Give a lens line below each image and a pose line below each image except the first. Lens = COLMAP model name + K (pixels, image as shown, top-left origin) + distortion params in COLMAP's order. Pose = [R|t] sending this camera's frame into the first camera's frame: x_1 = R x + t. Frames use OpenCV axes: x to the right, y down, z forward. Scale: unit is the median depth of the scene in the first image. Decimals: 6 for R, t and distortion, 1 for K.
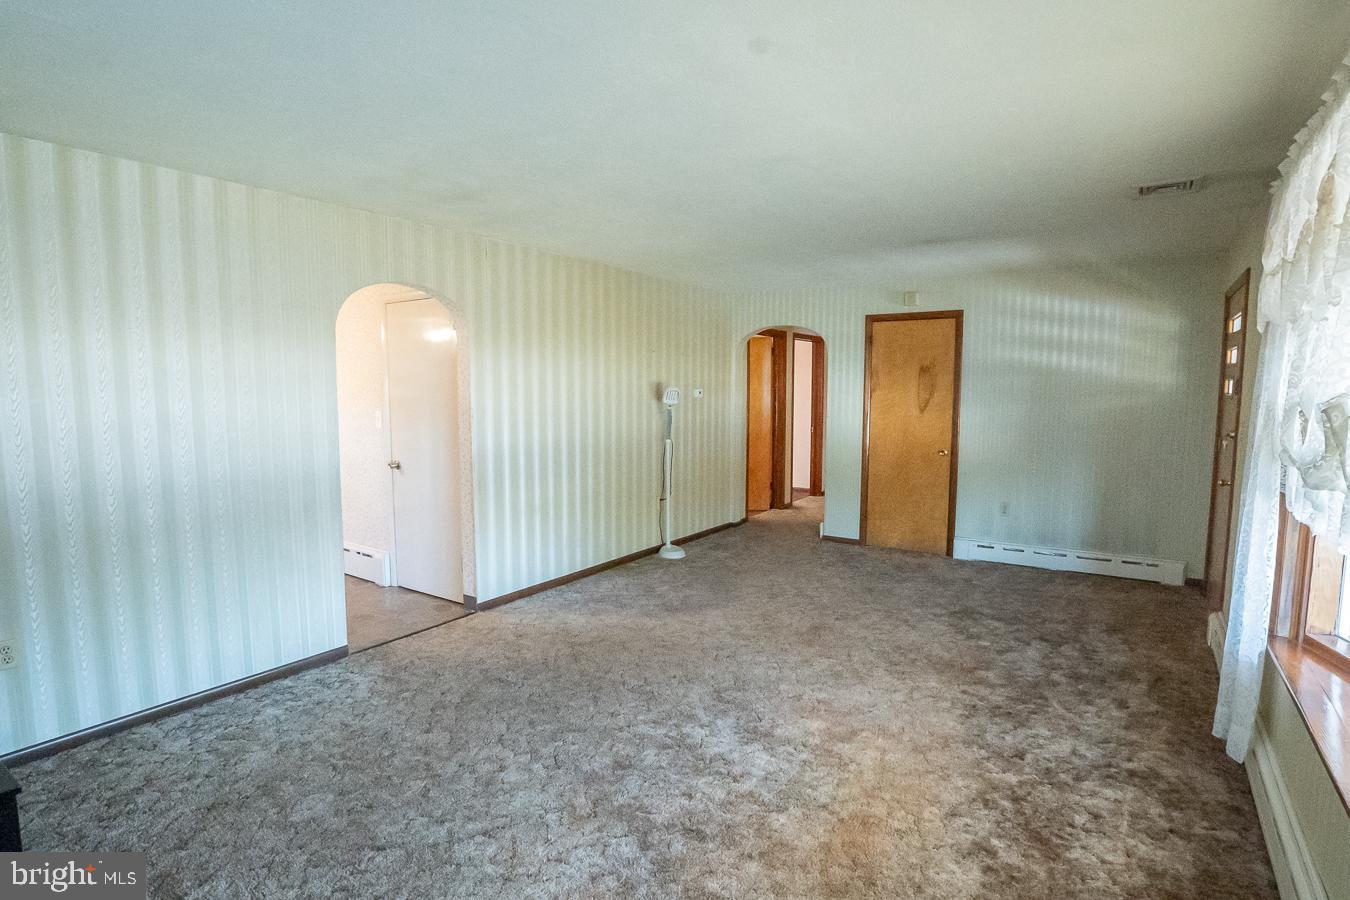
lens RADIAL K [[664.7, 0, 656.2], [0, 664.7, 445.2], [0, 0, 1]] dist [-0.044066, 0.008136]
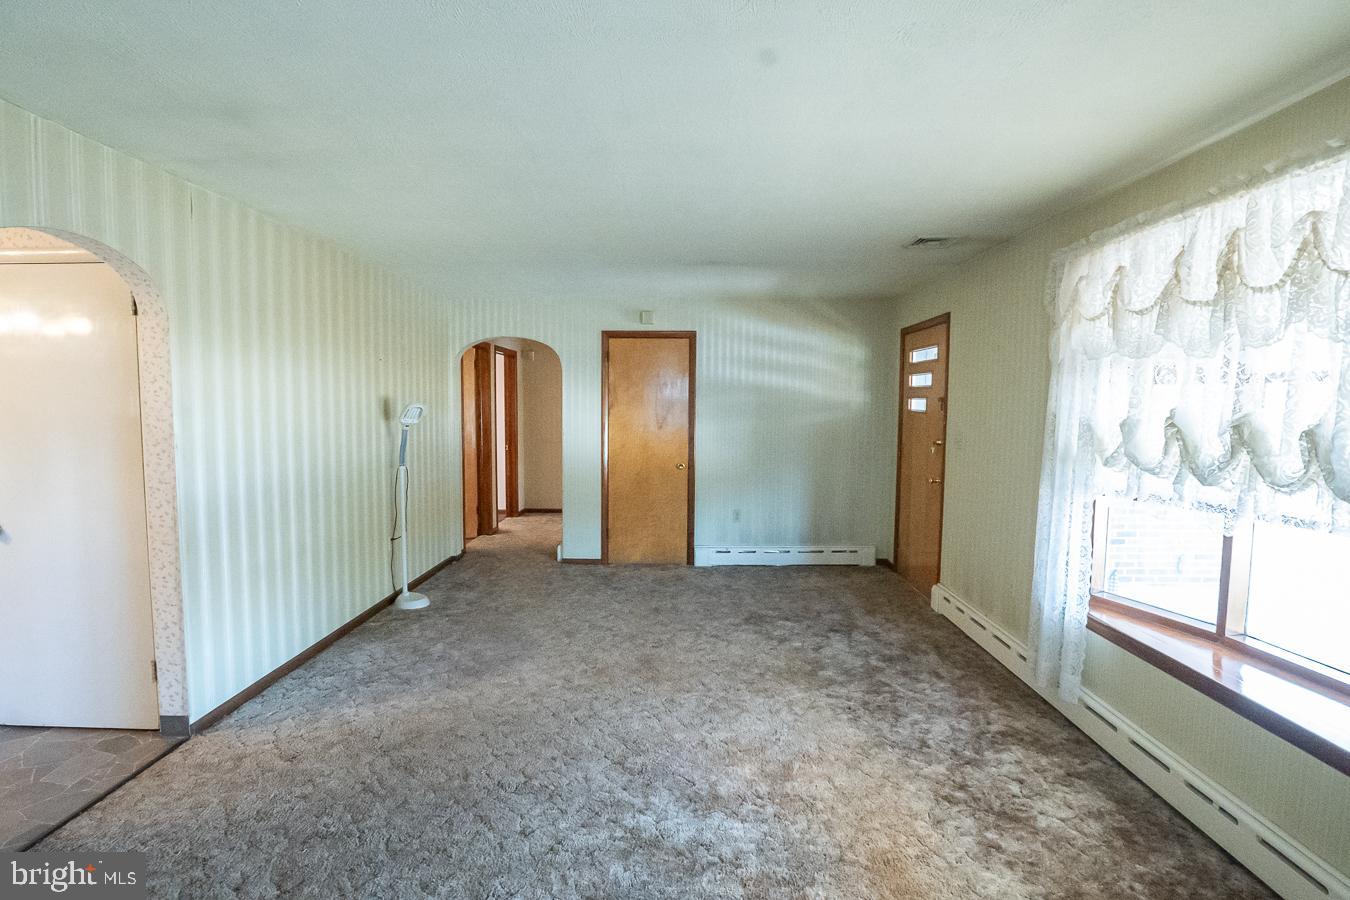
lens RADIAL K [[664.7, 0, 676.1], [0, 664.7, 448.5], [0, 0, 1]] dist [-0.044066, 0.008136]
pose [[0.832074, -0.032211, 0.553729, -0.212300], [0.042096, 0.999100, -0.005137, -0.016379], [-0.553065, 0.027584, 0.832681, 0.171502]]
